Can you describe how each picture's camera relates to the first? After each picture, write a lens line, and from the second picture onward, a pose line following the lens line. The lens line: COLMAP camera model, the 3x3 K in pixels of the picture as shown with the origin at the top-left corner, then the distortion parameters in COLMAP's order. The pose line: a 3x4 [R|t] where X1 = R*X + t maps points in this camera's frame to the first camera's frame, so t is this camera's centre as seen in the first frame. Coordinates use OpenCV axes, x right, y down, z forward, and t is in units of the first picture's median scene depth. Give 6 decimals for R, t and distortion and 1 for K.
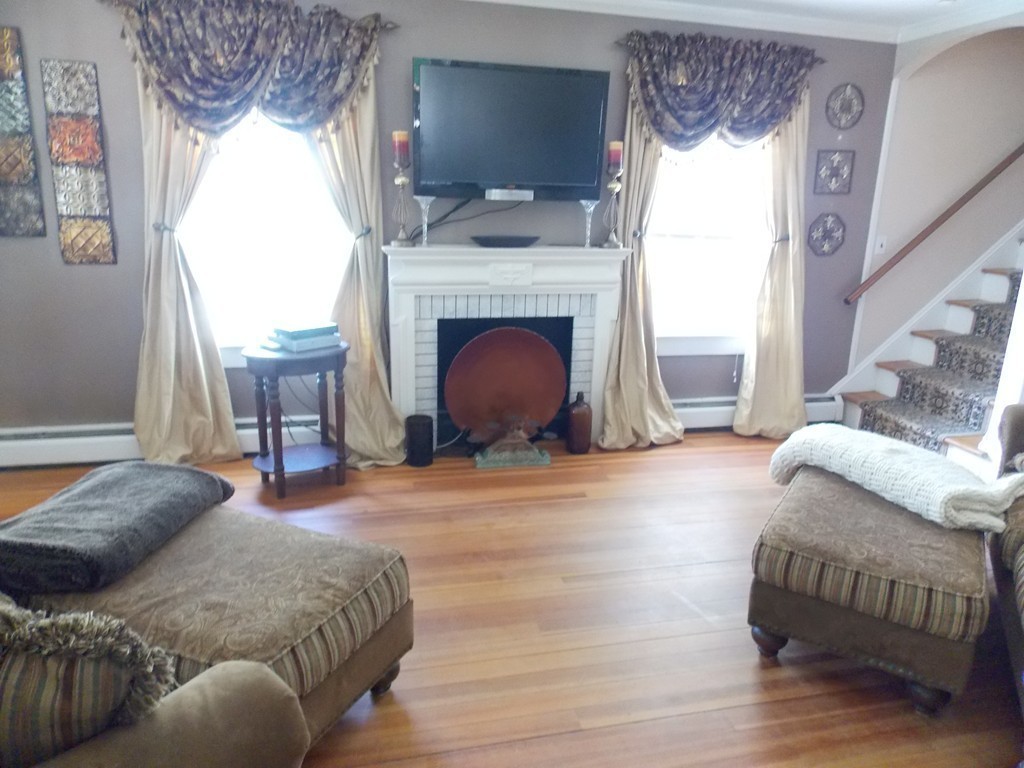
lens RADIAL K [[676.8, 0, 511.3], [0, 676.8, 382.3], [0, 0, 1]] dist [0.012418, -0.013084]
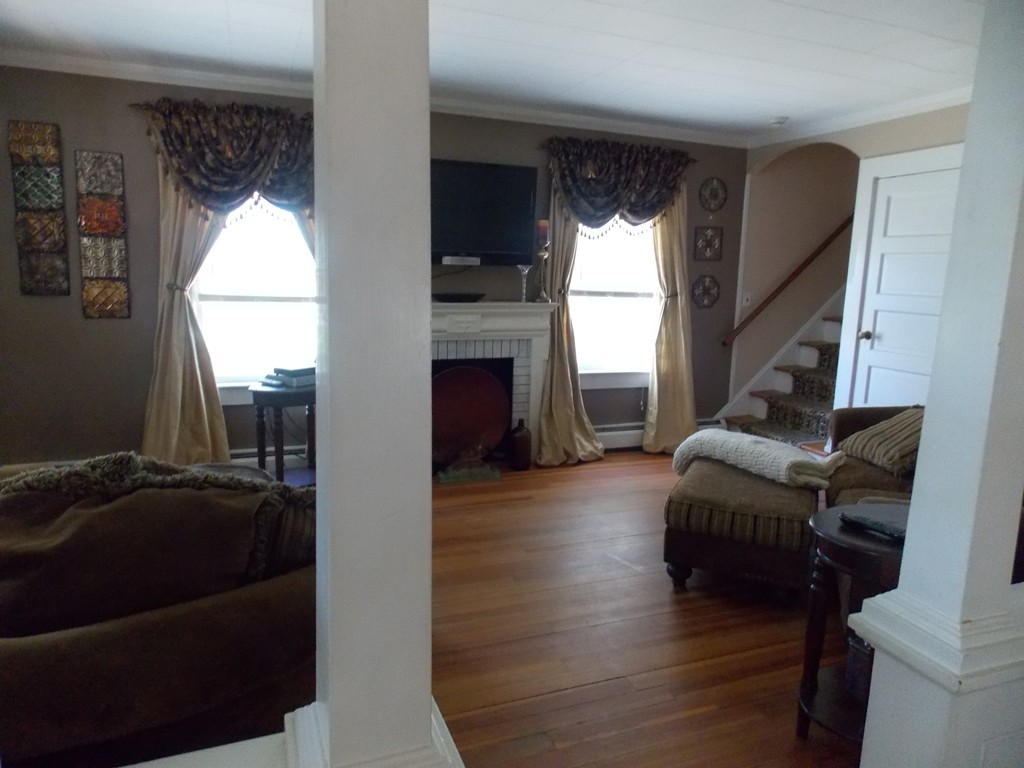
lens RADIAL K [[676.8, 0, 510.7], [0, 676.8, 384.3], [0, 0, 1]] dist [0.012418, -0.013084]
pose [[0.990246, -0.023376, 0.137355, -0.089783], [0.035094, 0.995888, -0.083517, 0.057568], [-0.134838, 0.087522, 0.986995, -0.224506]]
